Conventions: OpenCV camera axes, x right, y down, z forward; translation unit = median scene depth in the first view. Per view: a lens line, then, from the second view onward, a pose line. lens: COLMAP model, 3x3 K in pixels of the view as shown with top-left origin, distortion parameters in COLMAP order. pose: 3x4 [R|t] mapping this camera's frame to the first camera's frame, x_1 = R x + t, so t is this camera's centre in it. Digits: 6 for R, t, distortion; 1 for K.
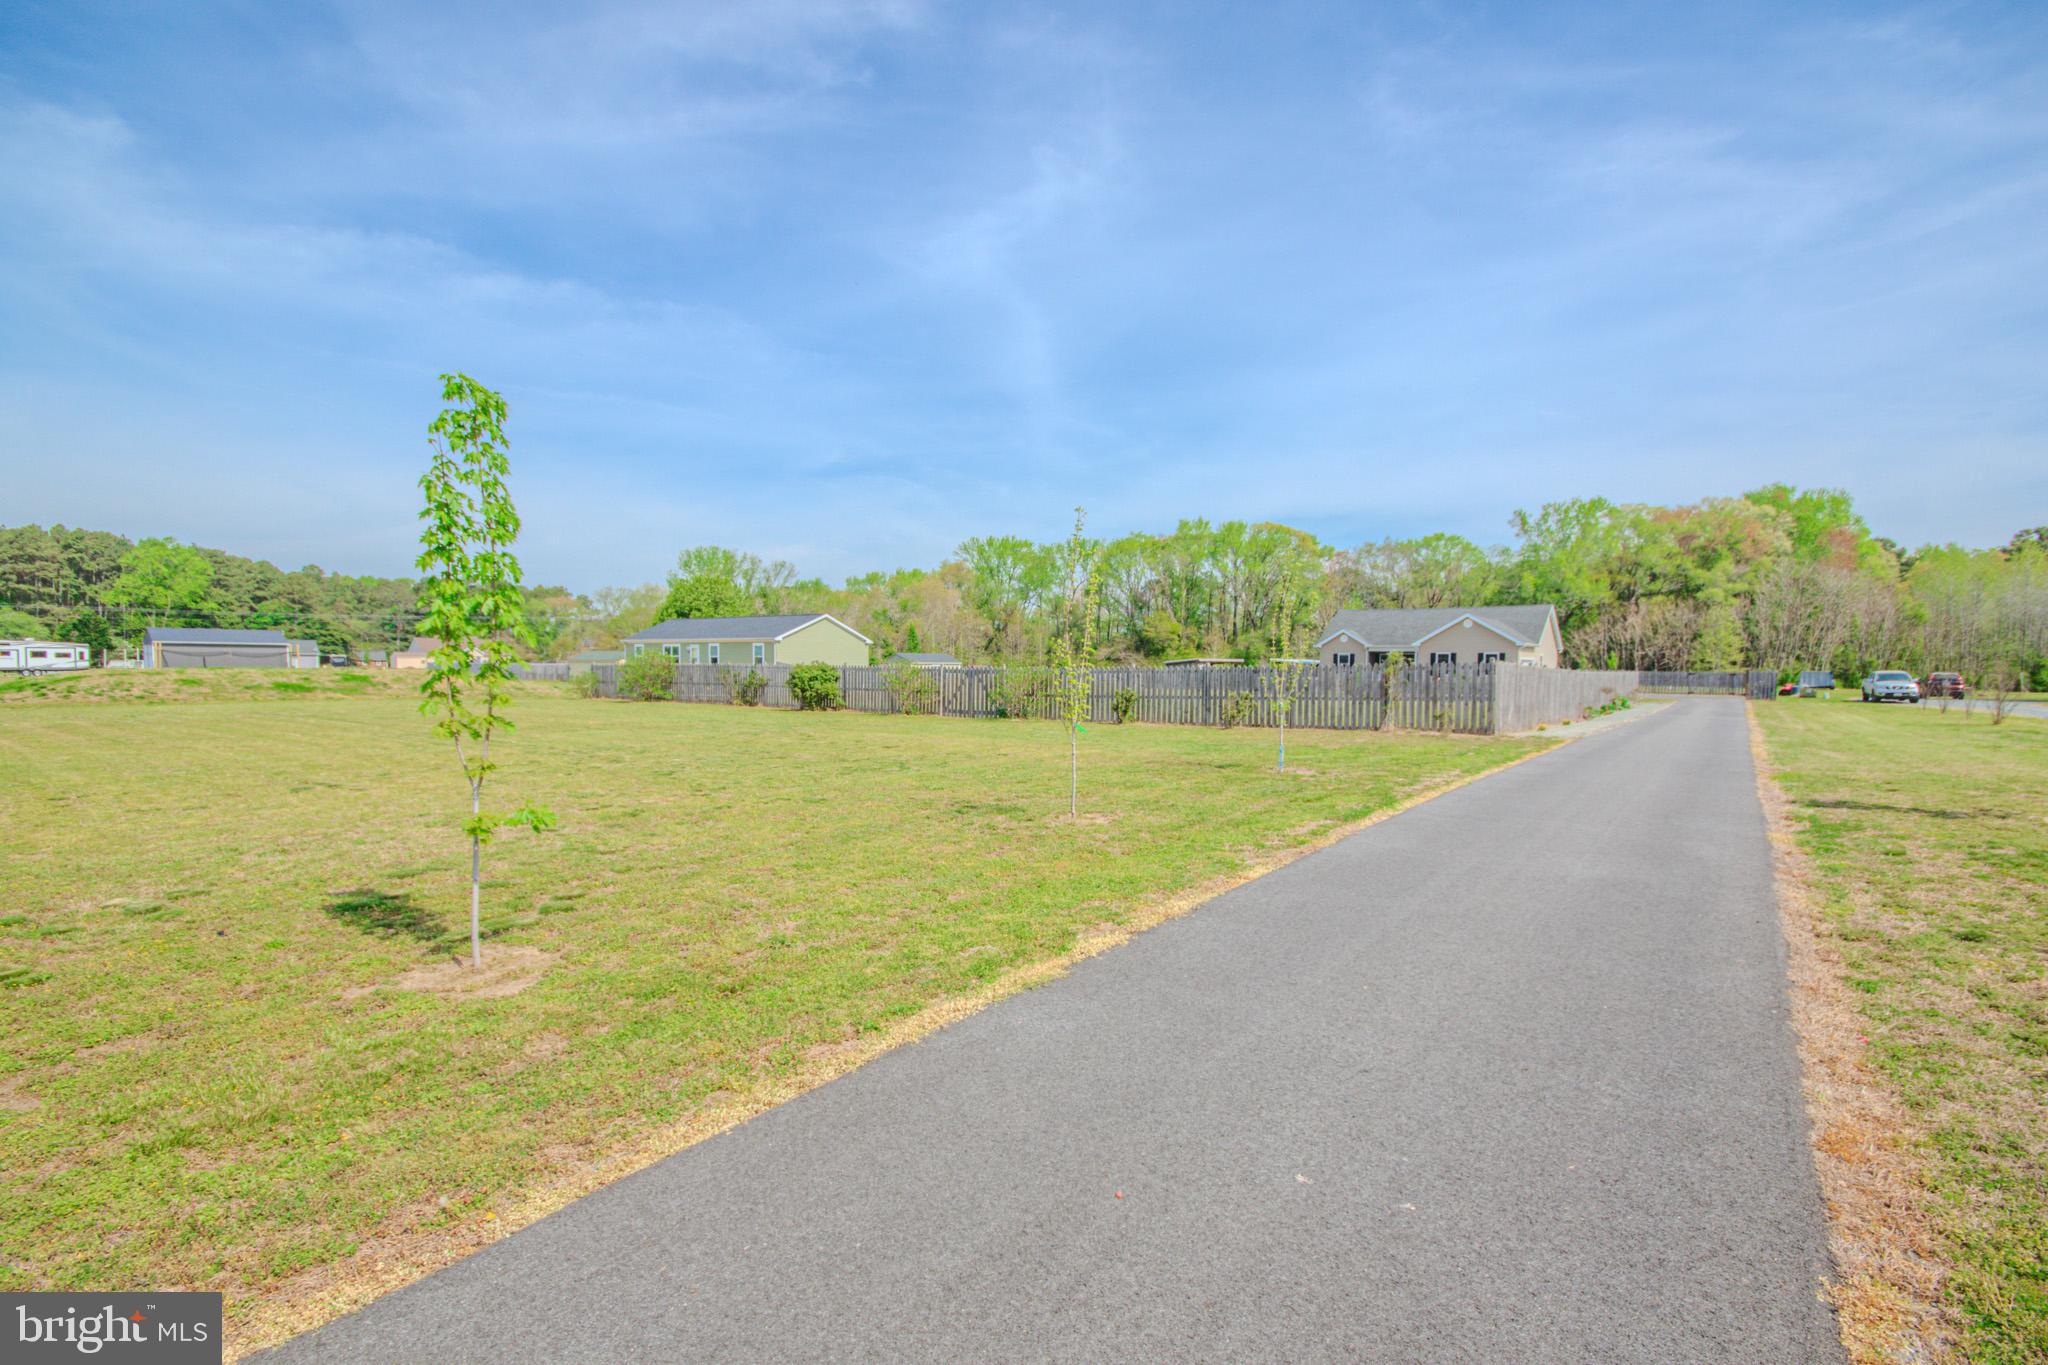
lens RADIAL K [[936.1, 0, 1021.0], [0, 936.1, 720.4], [0, 0, 1]] dist [0.000990, -0.012227]
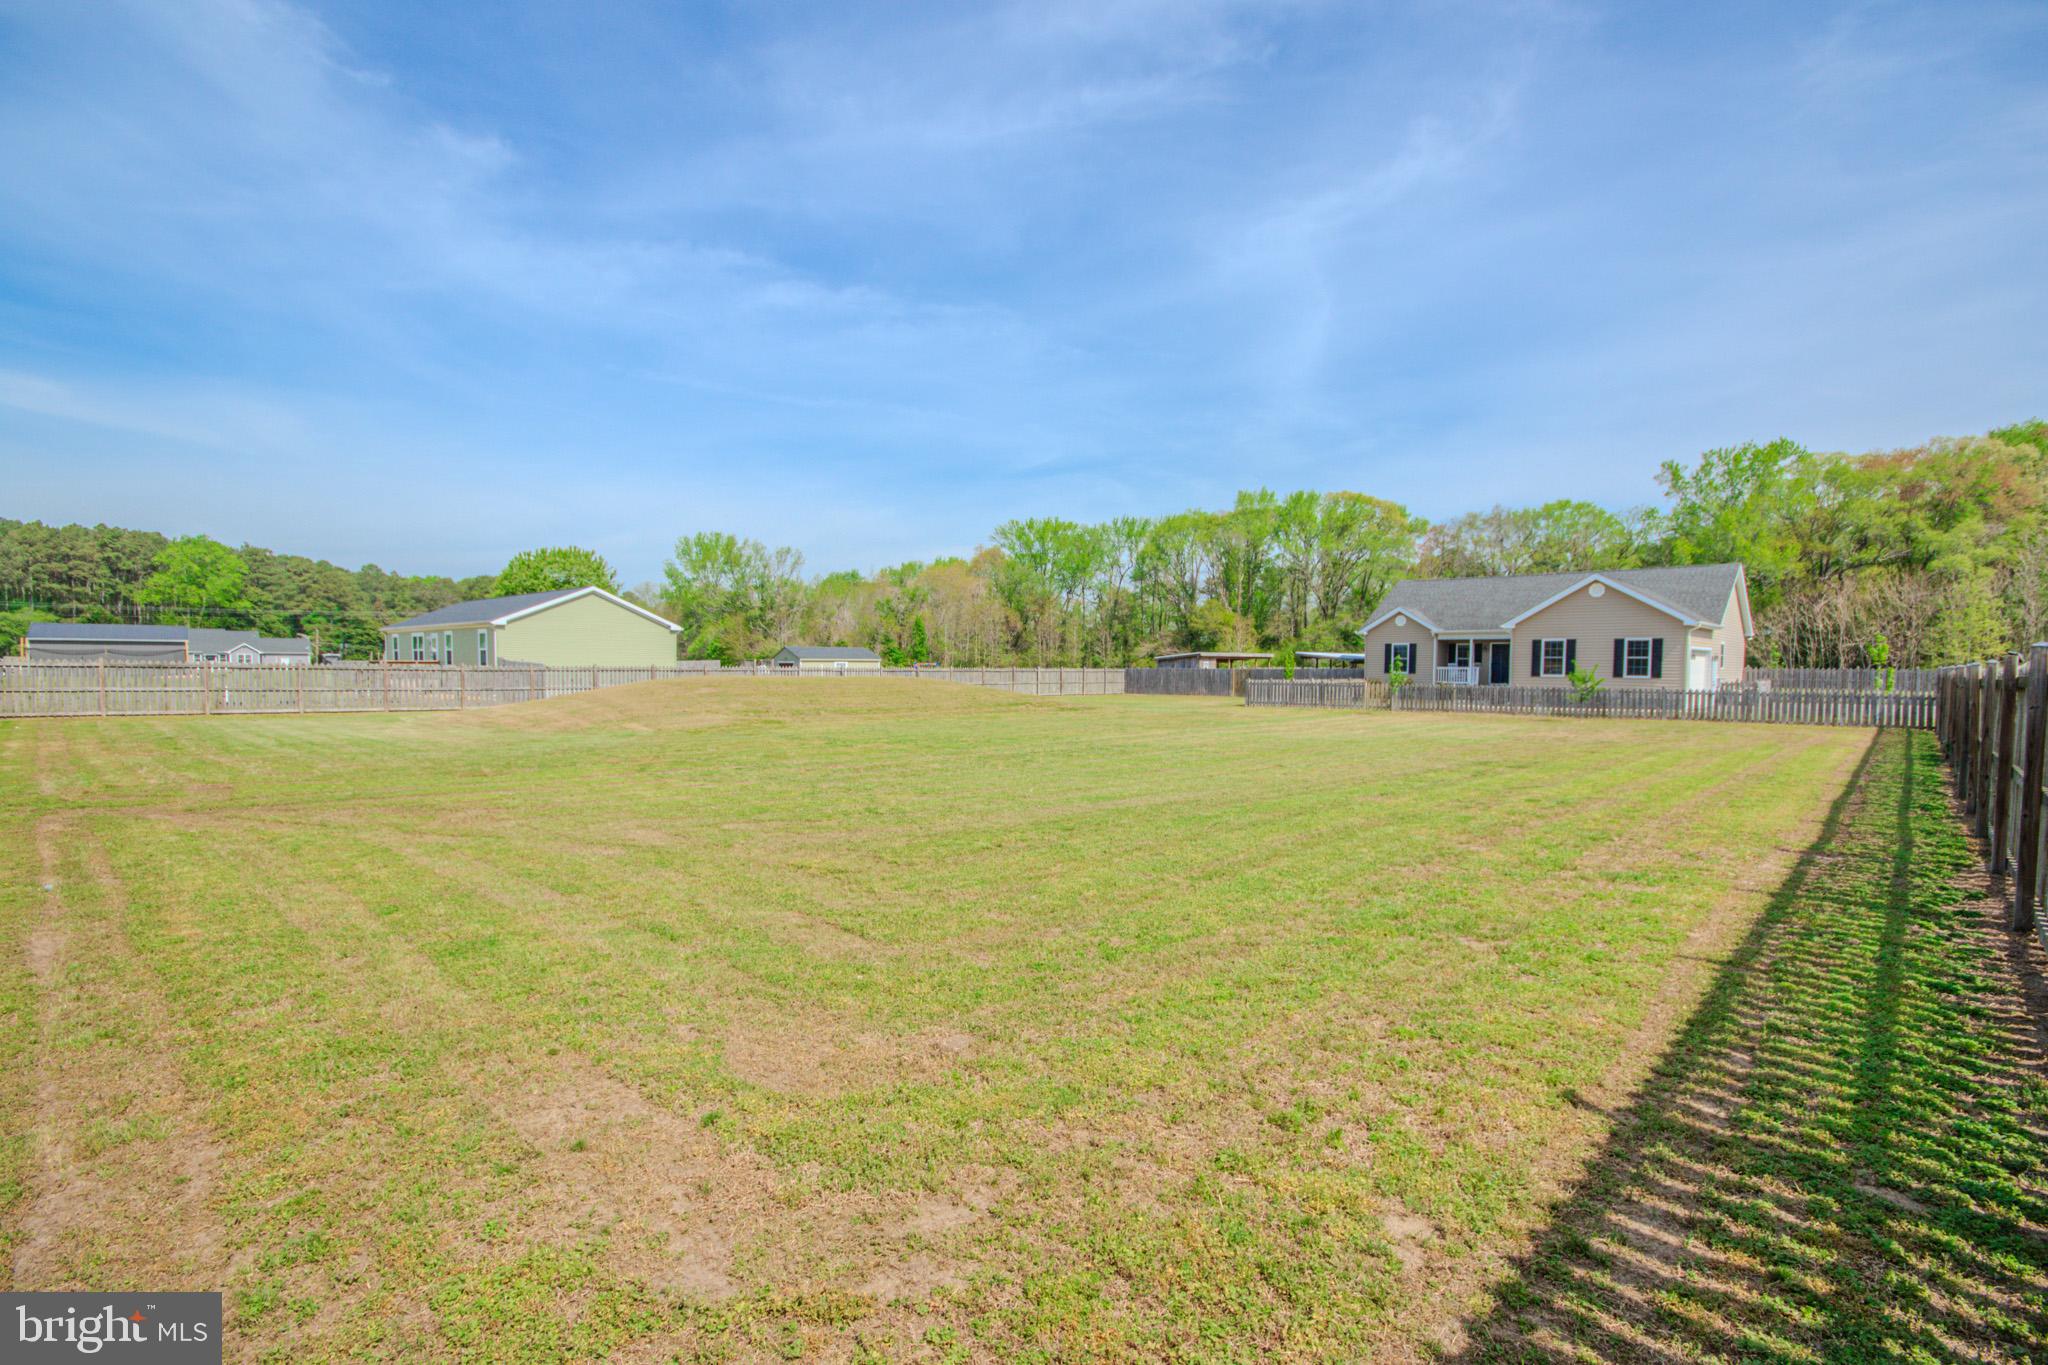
lens RADIAL K [[936.1, 0, 1021.0], [0, 936.1, 720.4], [0, 0, 1]] dist [0.000990, -0.012227]
pose [[0.994038, 0.005080, -0.108914, 0.069933], [-0.005014, 0.999987, 0.000881, -0.007449], [0.108917, -0.000329, 0.994051, 0.144221]]
